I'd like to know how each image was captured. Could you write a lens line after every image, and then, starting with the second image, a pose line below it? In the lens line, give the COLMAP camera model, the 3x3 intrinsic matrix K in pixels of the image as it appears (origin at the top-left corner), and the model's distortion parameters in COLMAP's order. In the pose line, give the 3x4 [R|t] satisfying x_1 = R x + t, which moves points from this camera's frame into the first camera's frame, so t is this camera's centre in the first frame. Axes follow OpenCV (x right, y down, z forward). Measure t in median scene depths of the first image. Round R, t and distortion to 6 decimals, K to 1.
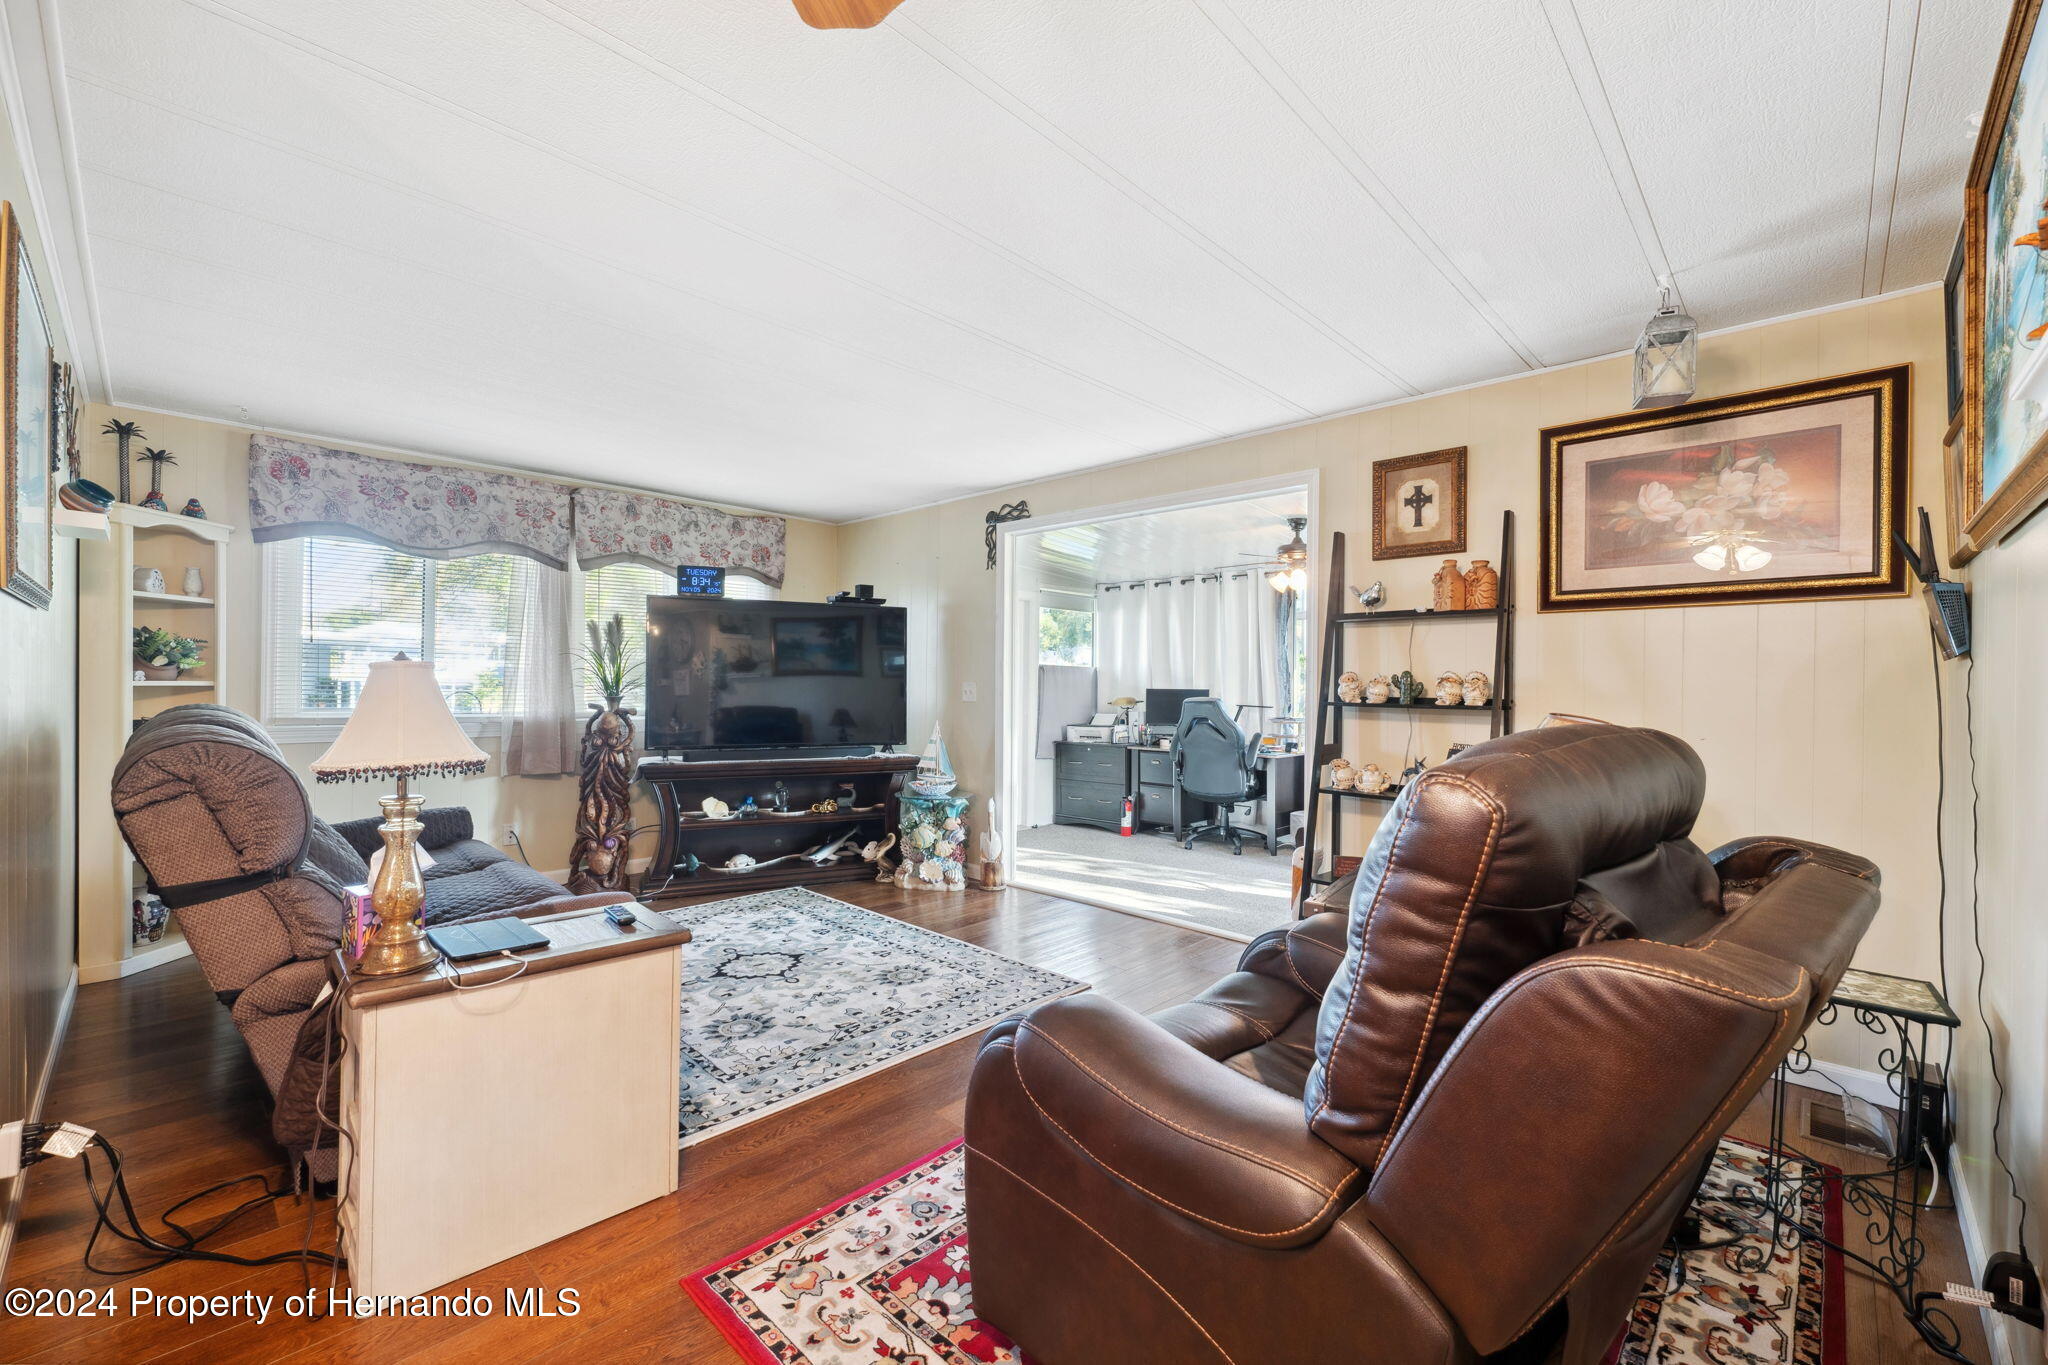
lens RADIAL K [[833.3, 0, 1028.0], [0, 833.3, 678.5], [0, 0, 1]] dist [0.005570, -0.001204]
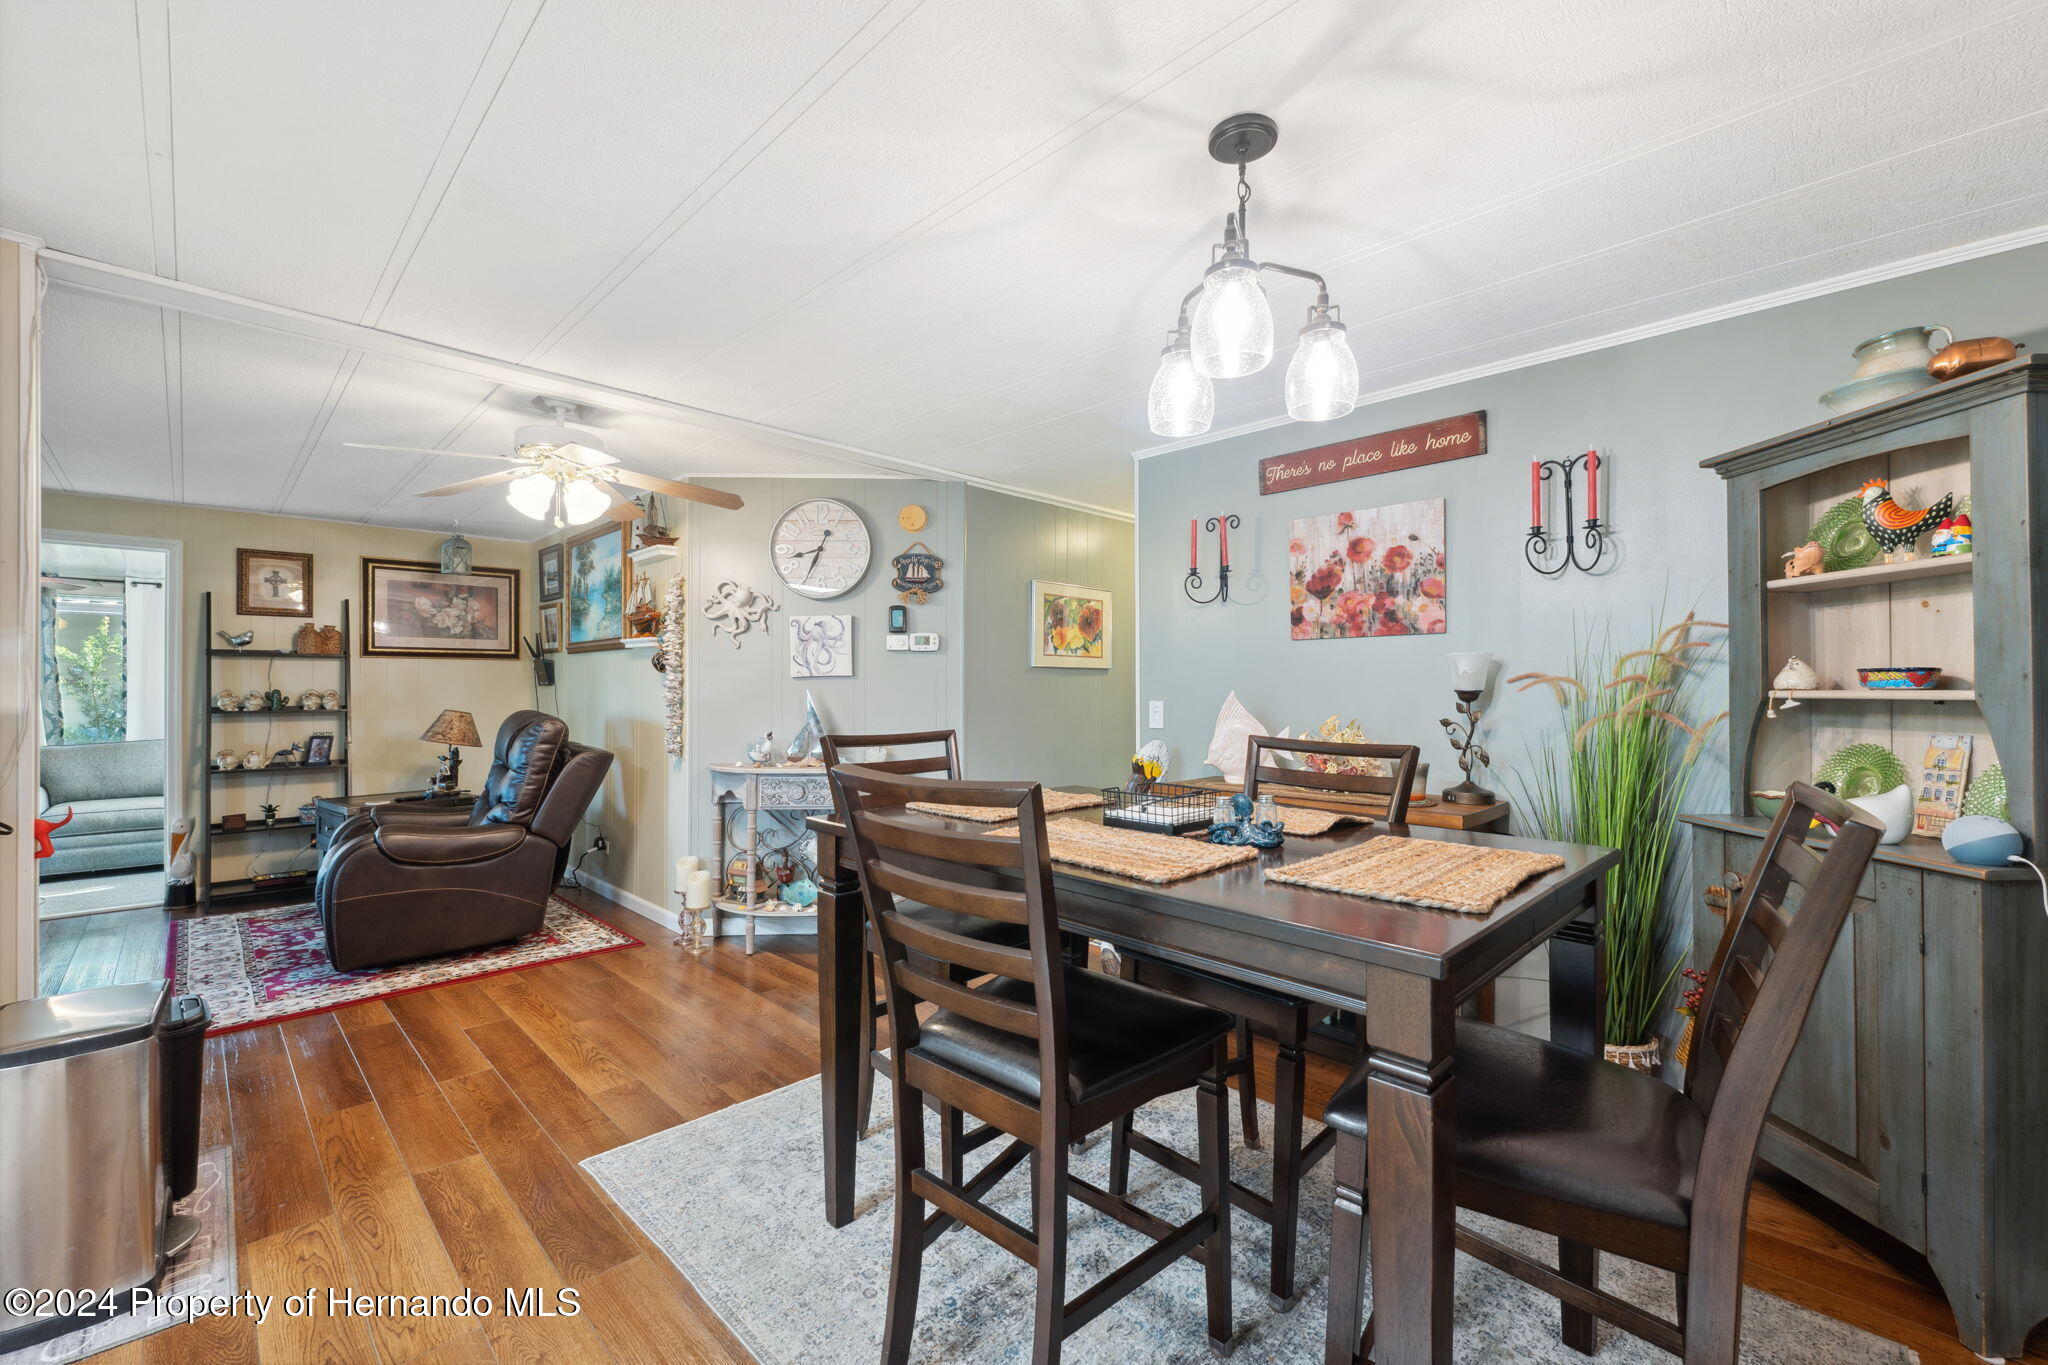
lens RADIAL K [[833.3, 0, 1029.9], [0, 833.3, 686.3], [0, 0, 1]] dist [0.005570, -0.001204]
pose [[0.012685, -0.005833, 0.999903, -1.124127], [-0.001065, 0.999982, 0.005847, -0.026594], [-0.999919, -0.001139, 0.012678, -0.450943]]
